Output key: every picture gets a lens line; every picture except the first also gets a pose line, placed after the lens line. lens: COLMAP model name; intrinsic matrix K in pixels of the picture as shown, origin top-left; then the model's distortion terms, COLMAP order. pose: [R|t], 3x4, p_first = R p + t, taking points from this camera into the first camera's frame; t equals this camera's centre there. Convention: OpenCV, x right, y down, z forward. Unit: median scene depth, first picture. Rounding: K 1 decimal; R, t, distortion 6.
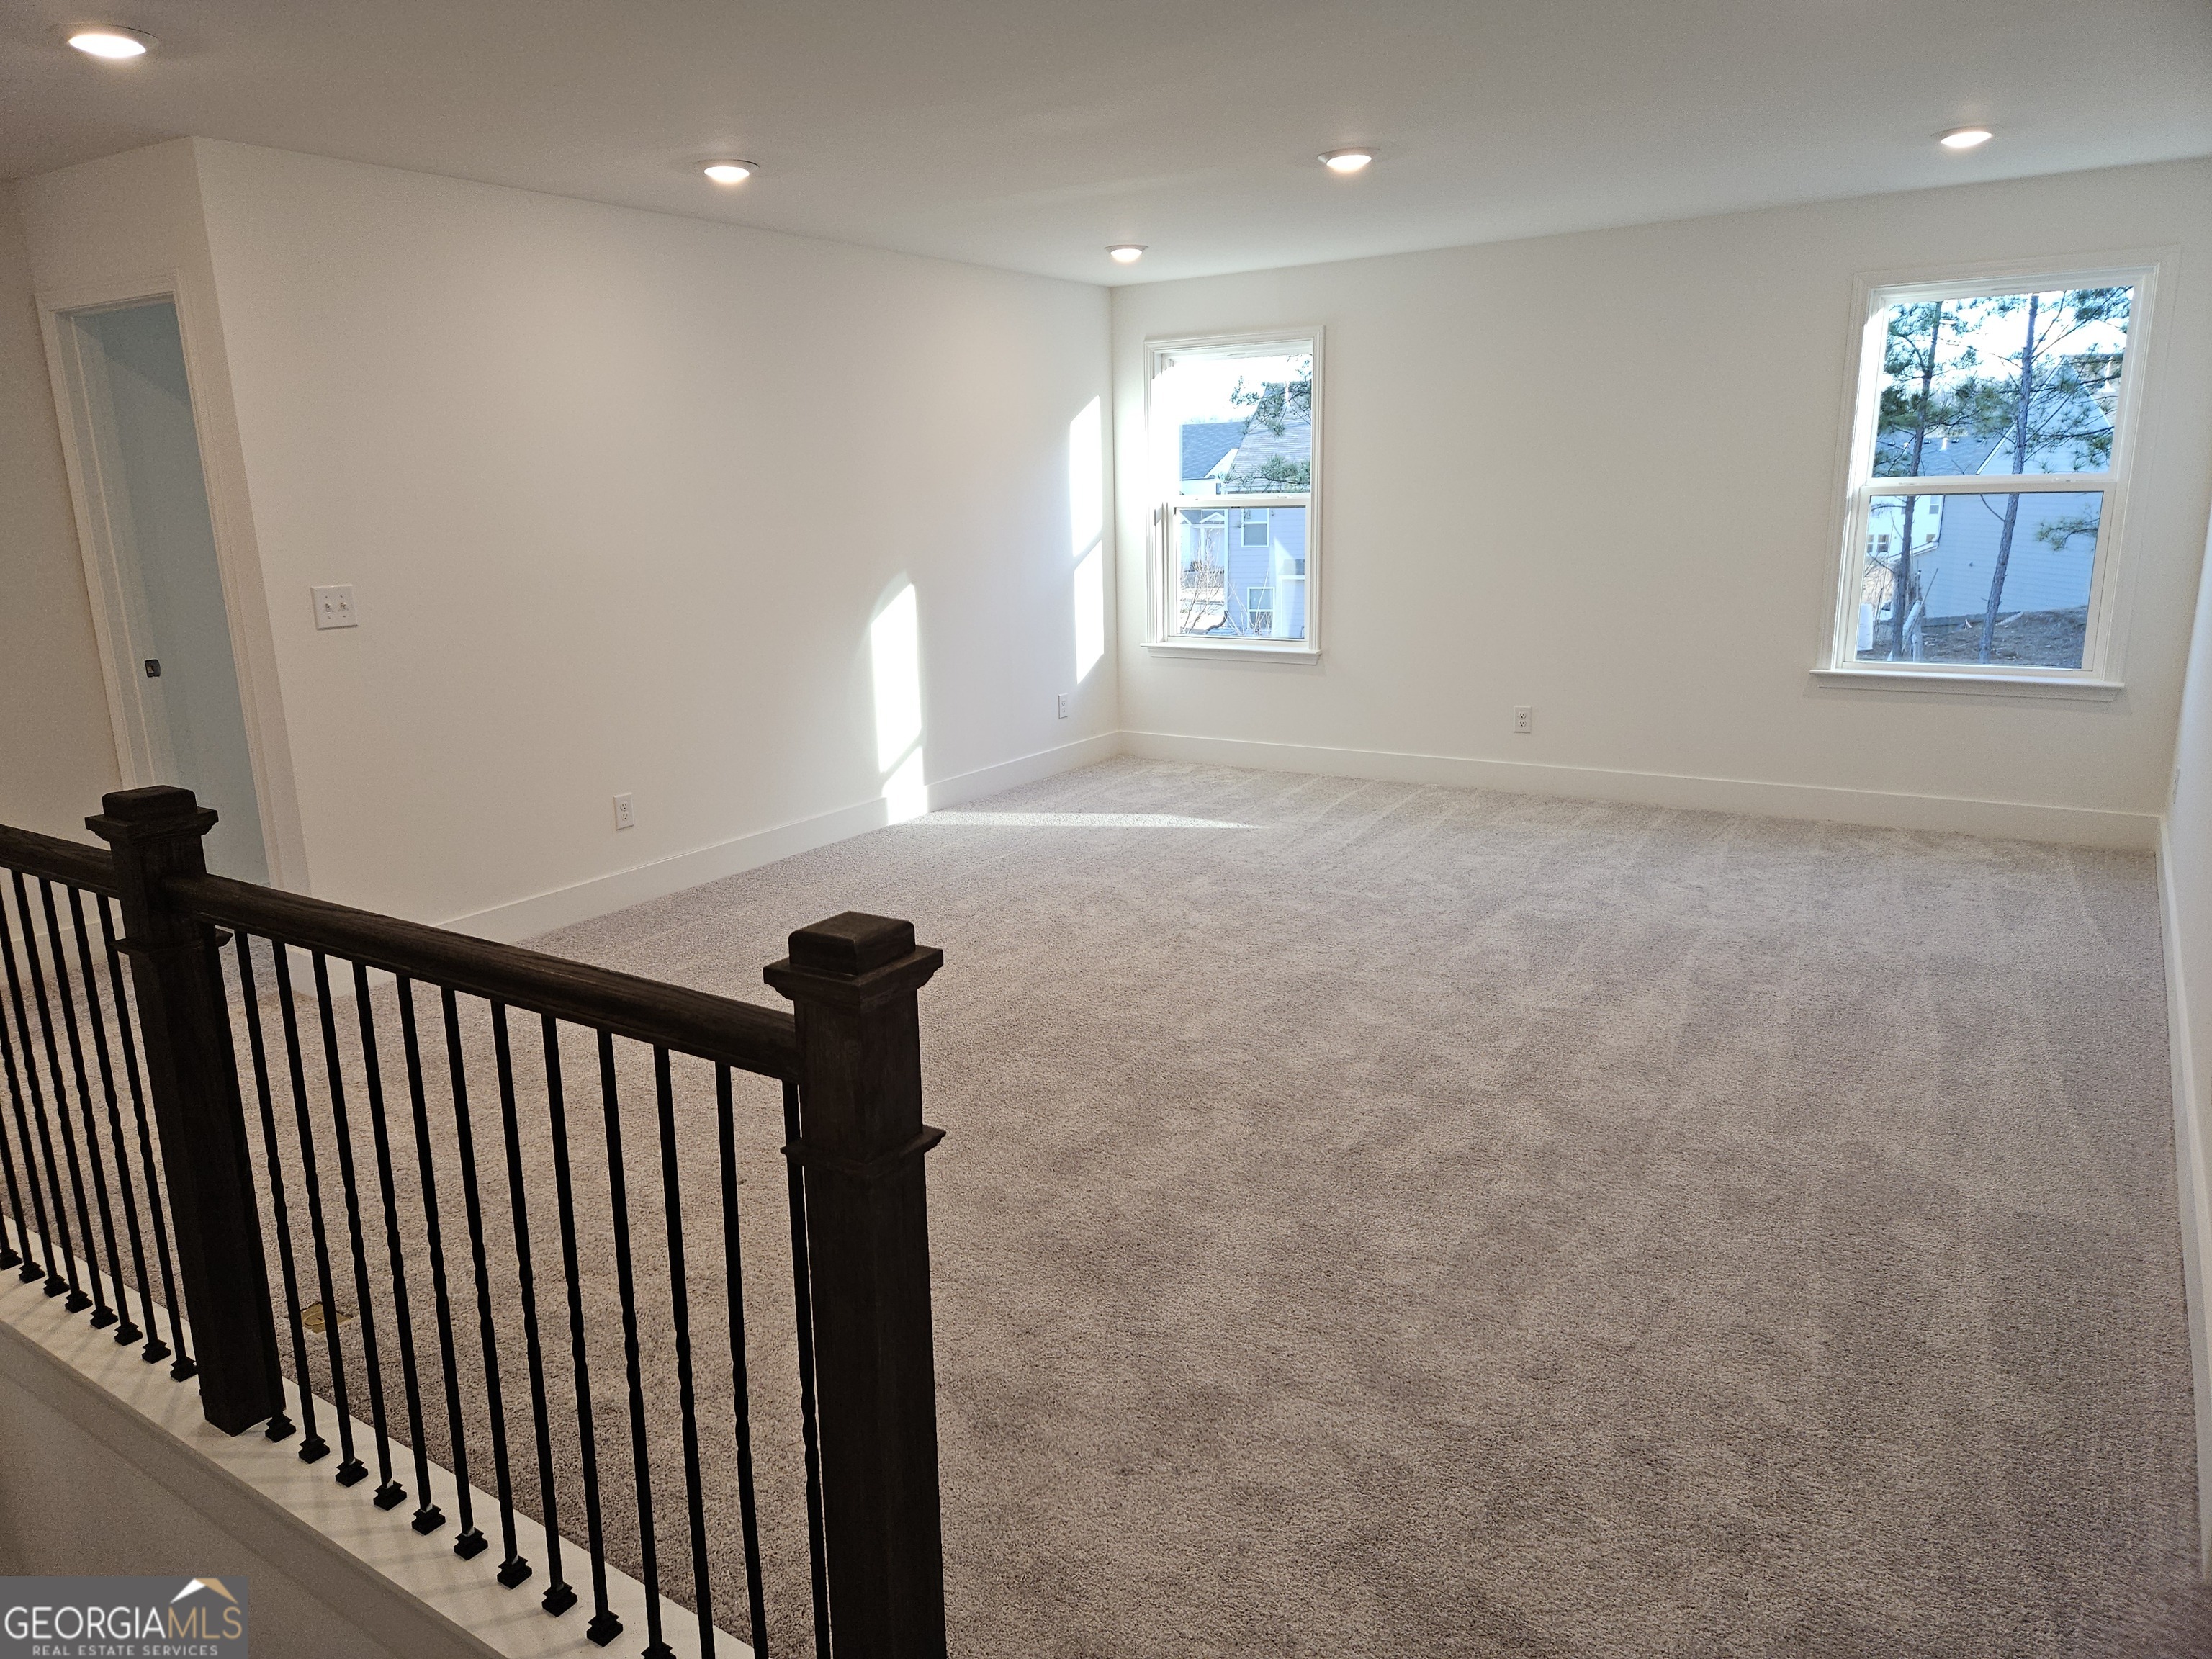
lens RADIAL K [[1470.7, 0, 1089.7], [0, 1470.7, 832.7], [0, 0, 1]] dist [0.072415, -0.055224]
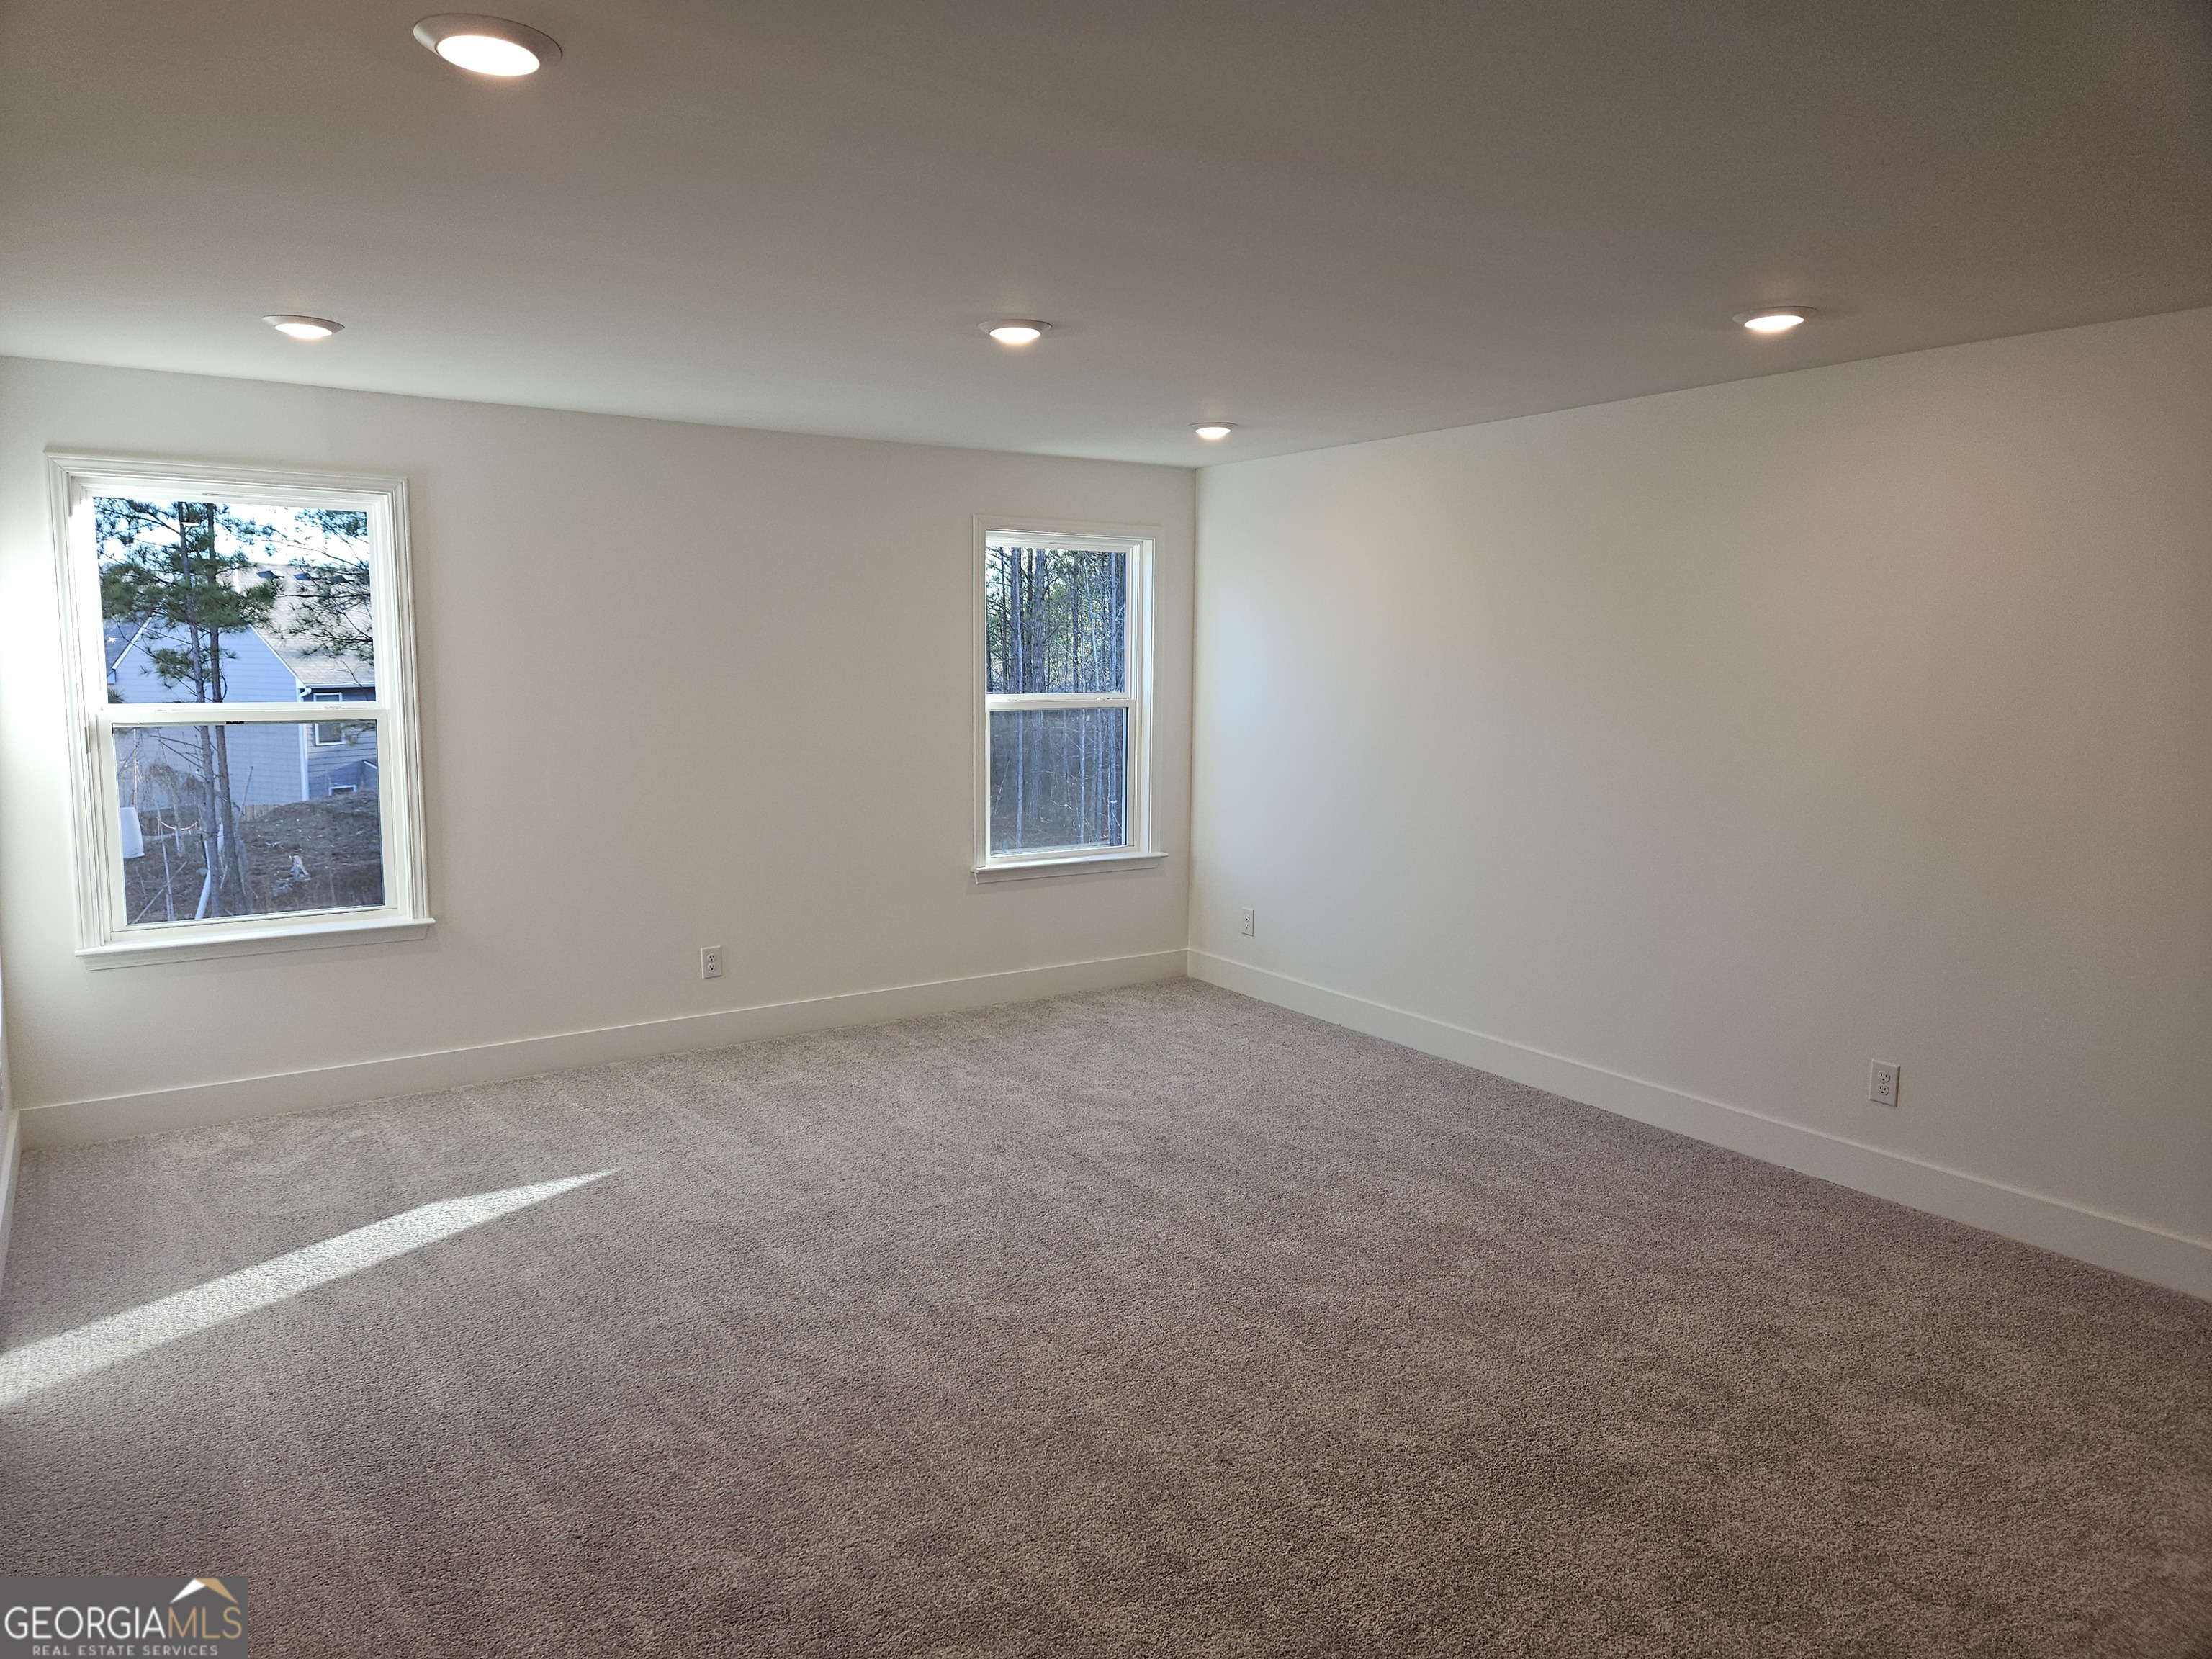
lens RADIAL K [[1470.7, 0, 1090.7], [0, 1470.7, 825.9], [0, 0, 1]] dist [0.072415, -0.055224]
pose [[0.392003, -0.082687, 0.916240, -0.475076], [0.200316, 0.979728, 0.002713, -0.133851], [-0.897890, 0.182474, 0.400620, 0.533231]]
